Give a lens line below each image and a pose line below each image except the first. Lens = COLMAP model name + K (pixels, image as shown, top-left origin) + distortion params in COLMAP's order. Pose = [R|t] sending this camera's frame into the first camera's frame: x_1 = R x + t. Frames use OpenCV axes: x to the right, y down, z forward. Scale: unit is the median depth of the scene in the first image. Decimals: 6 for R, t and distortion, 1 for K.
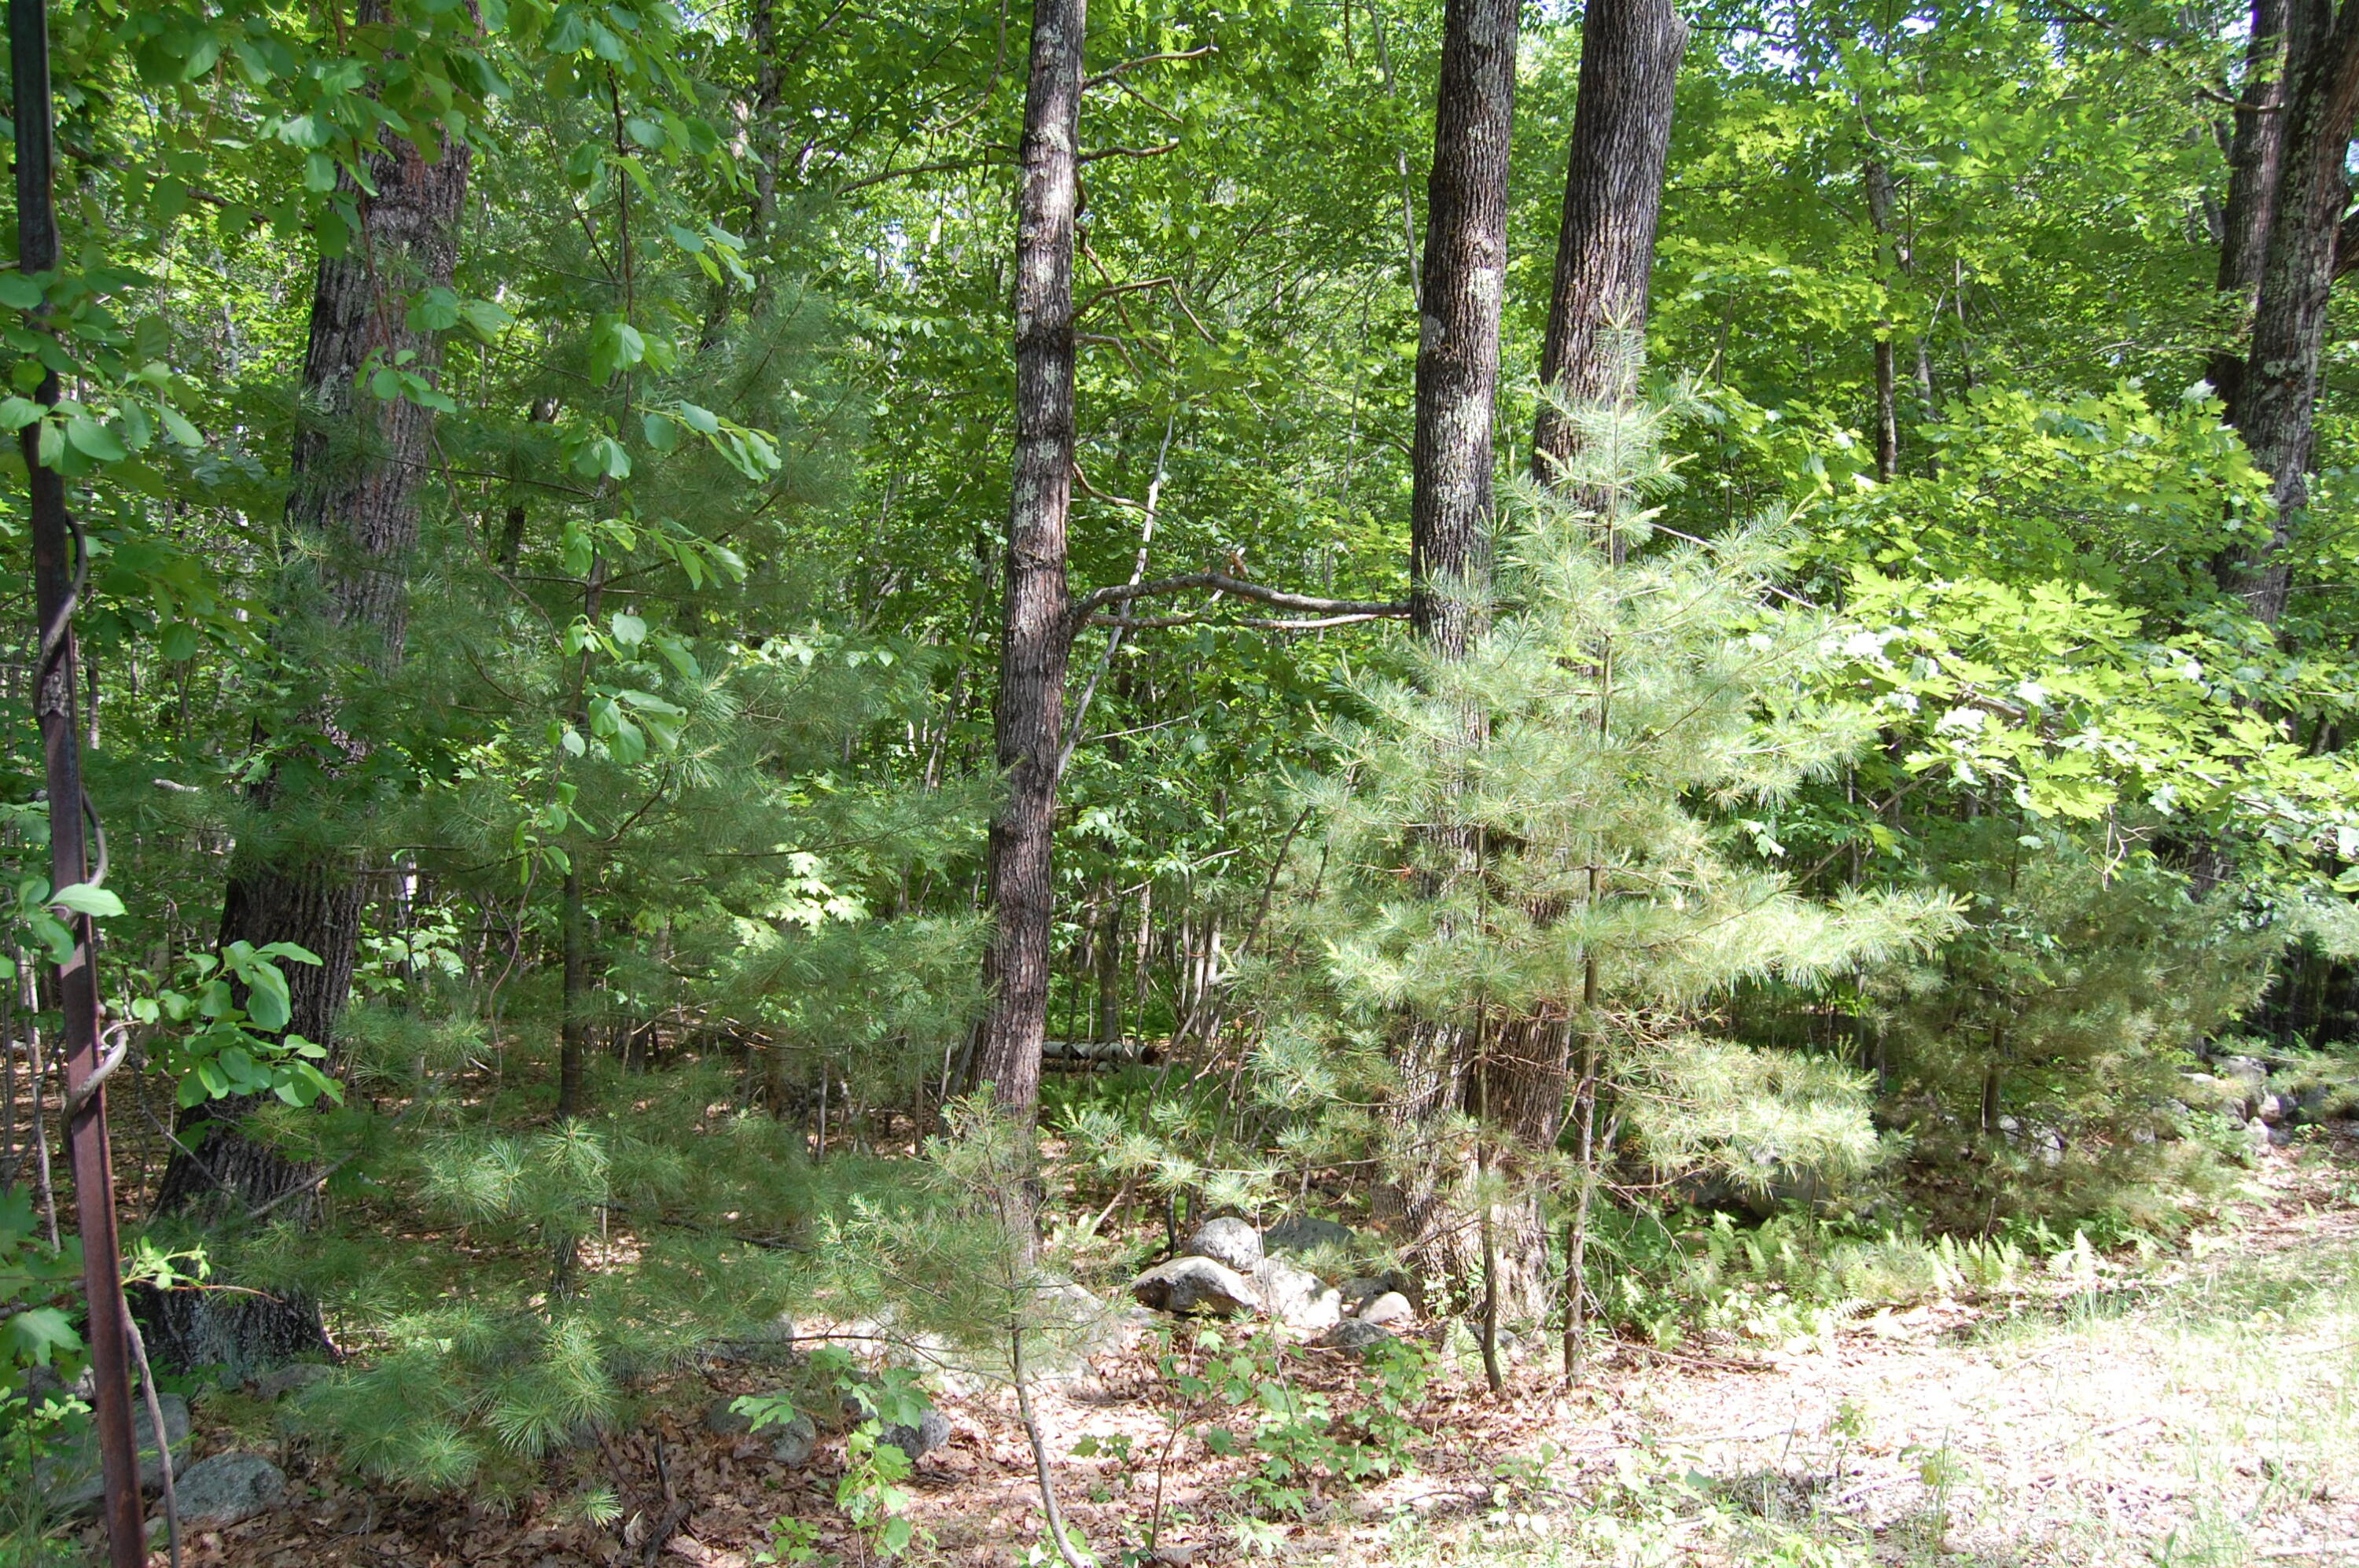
lens RADIAL K [[1814.7, 0, 1179.5], [0, 1814.7, 784.0], [0, 0, 1]] dist [-0.107664, 0.046418]
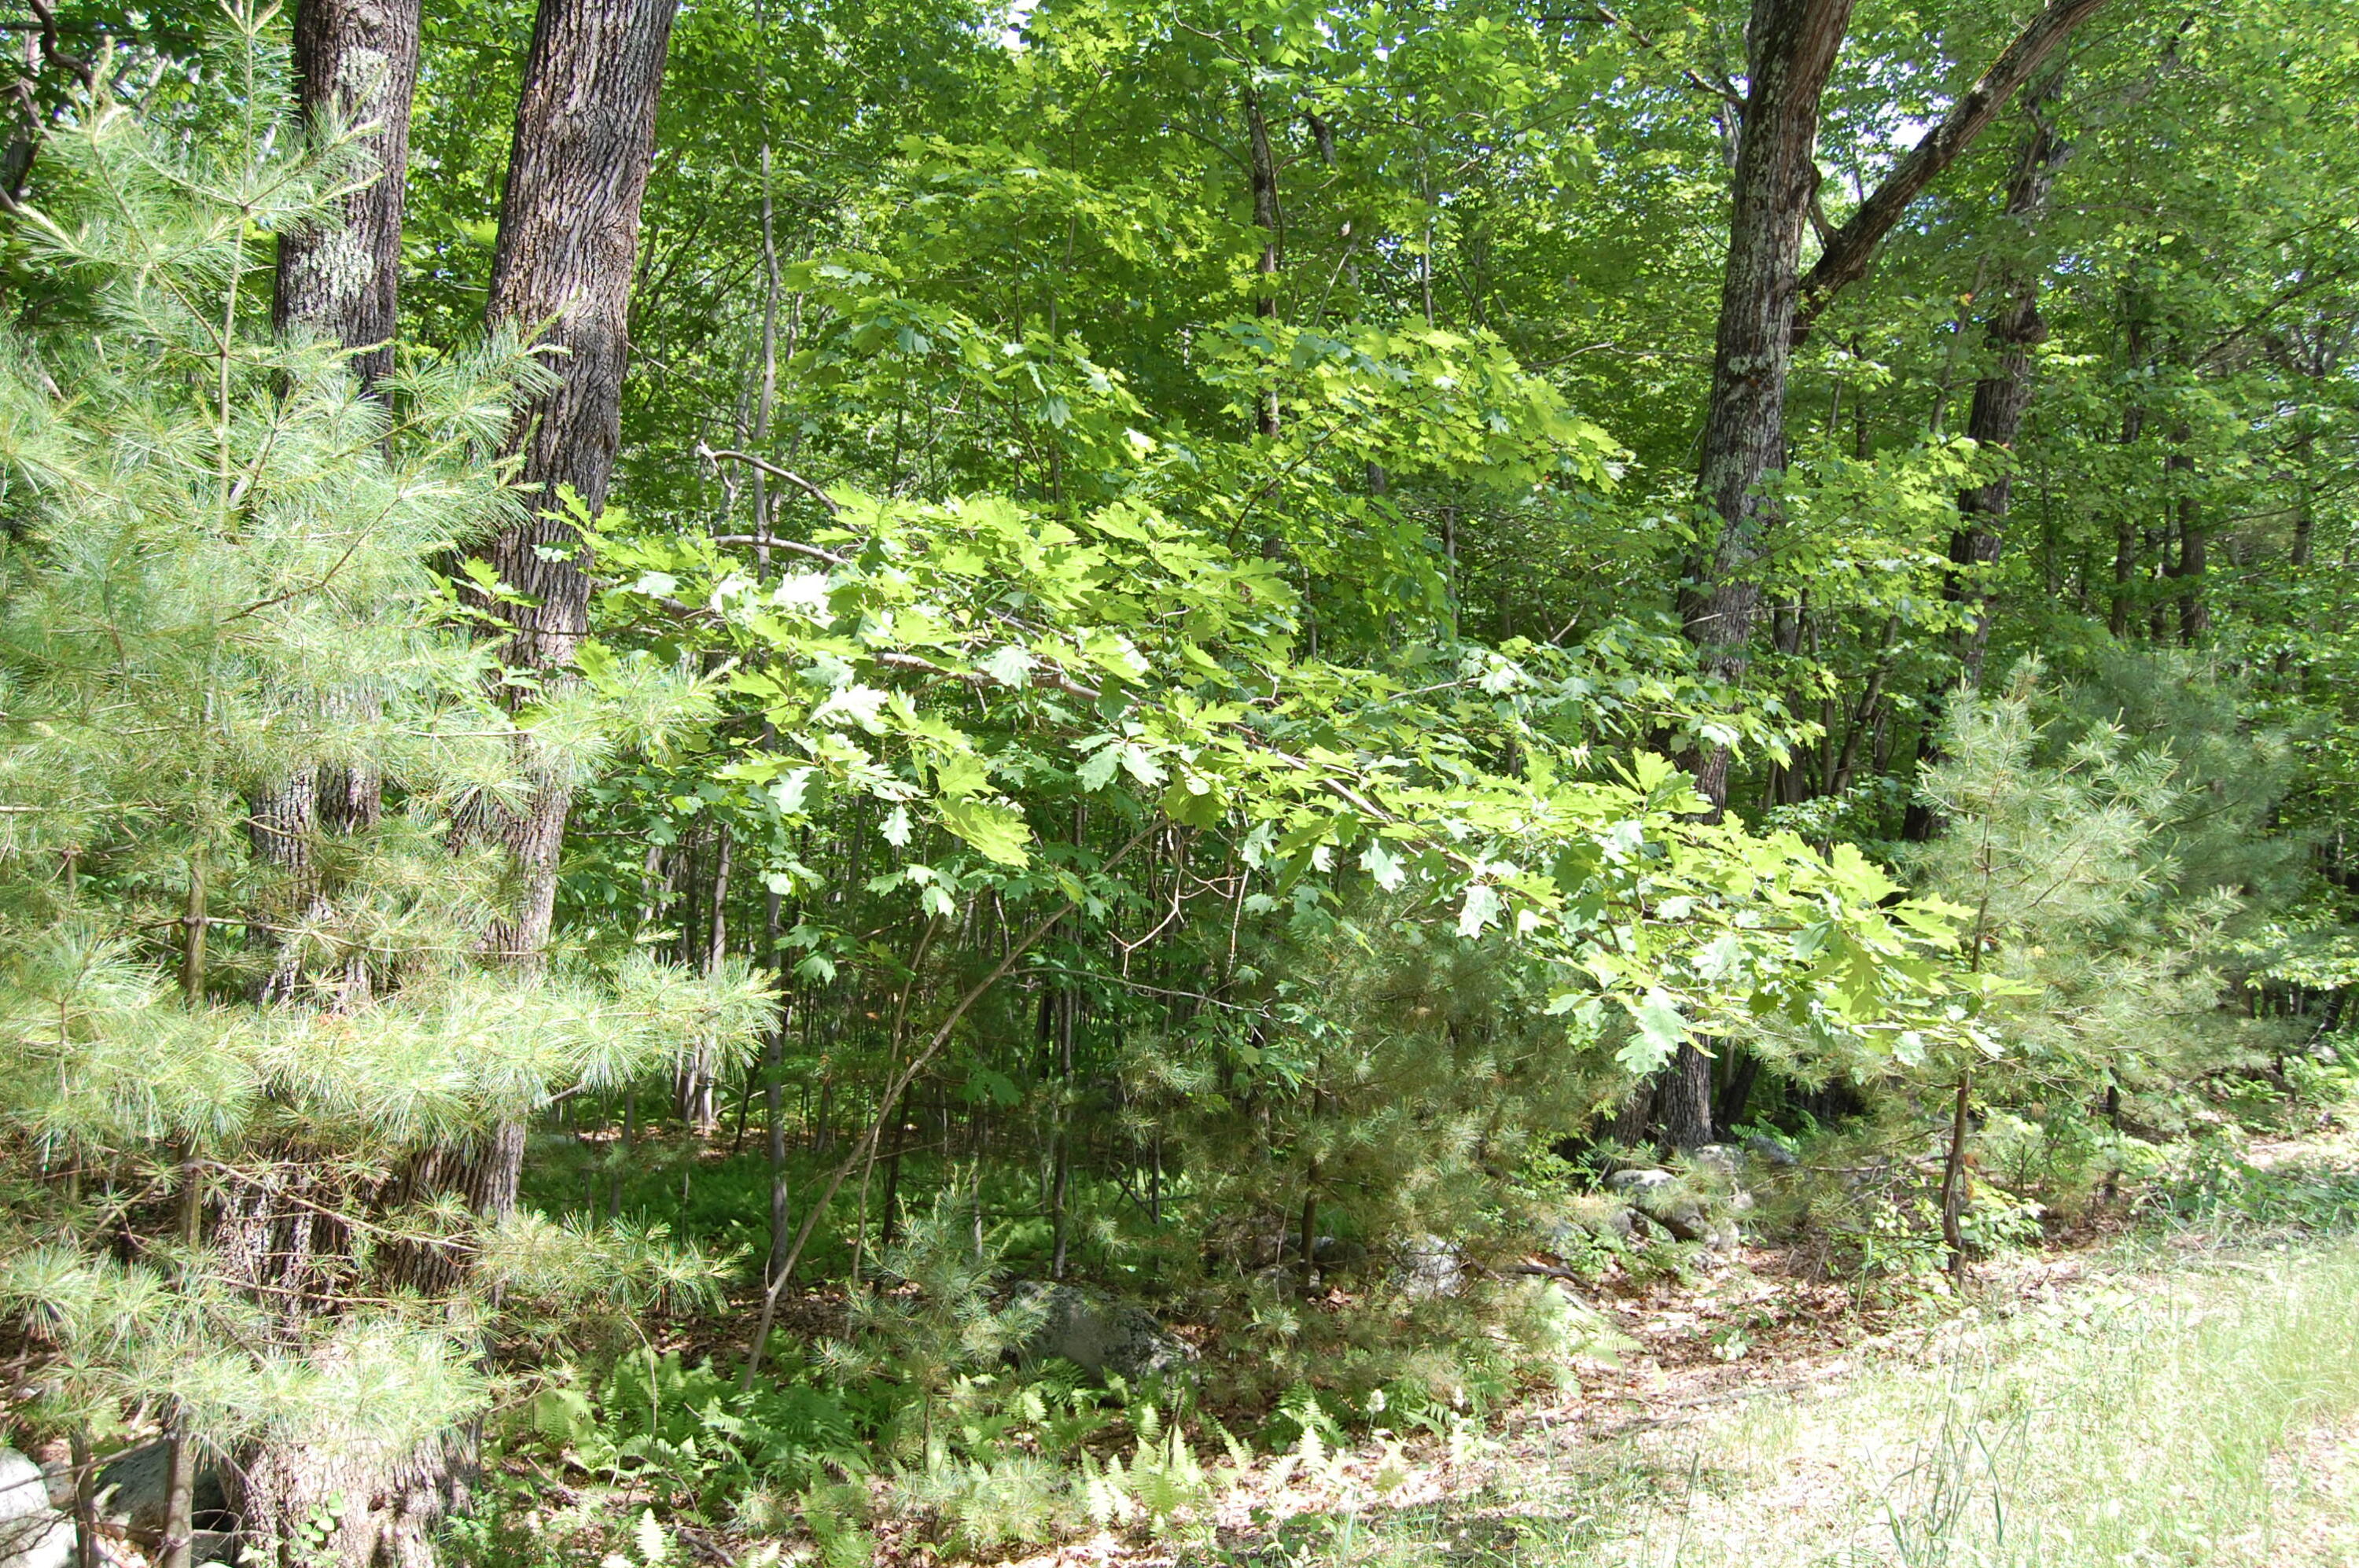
lens RADIAL K [[1814.7, 0, 1179.5], [0, 1814.7, 784.0], [0, 0, 1]] dist [-0.107664, 0.046418]
pose [[0.986299, 0.008796, 0.164733, 0.278920], [-0.002016, 0.999146, -0.041281, 0.015204], [-0.164956, 0.040383, 0.985474, 0.227912]]
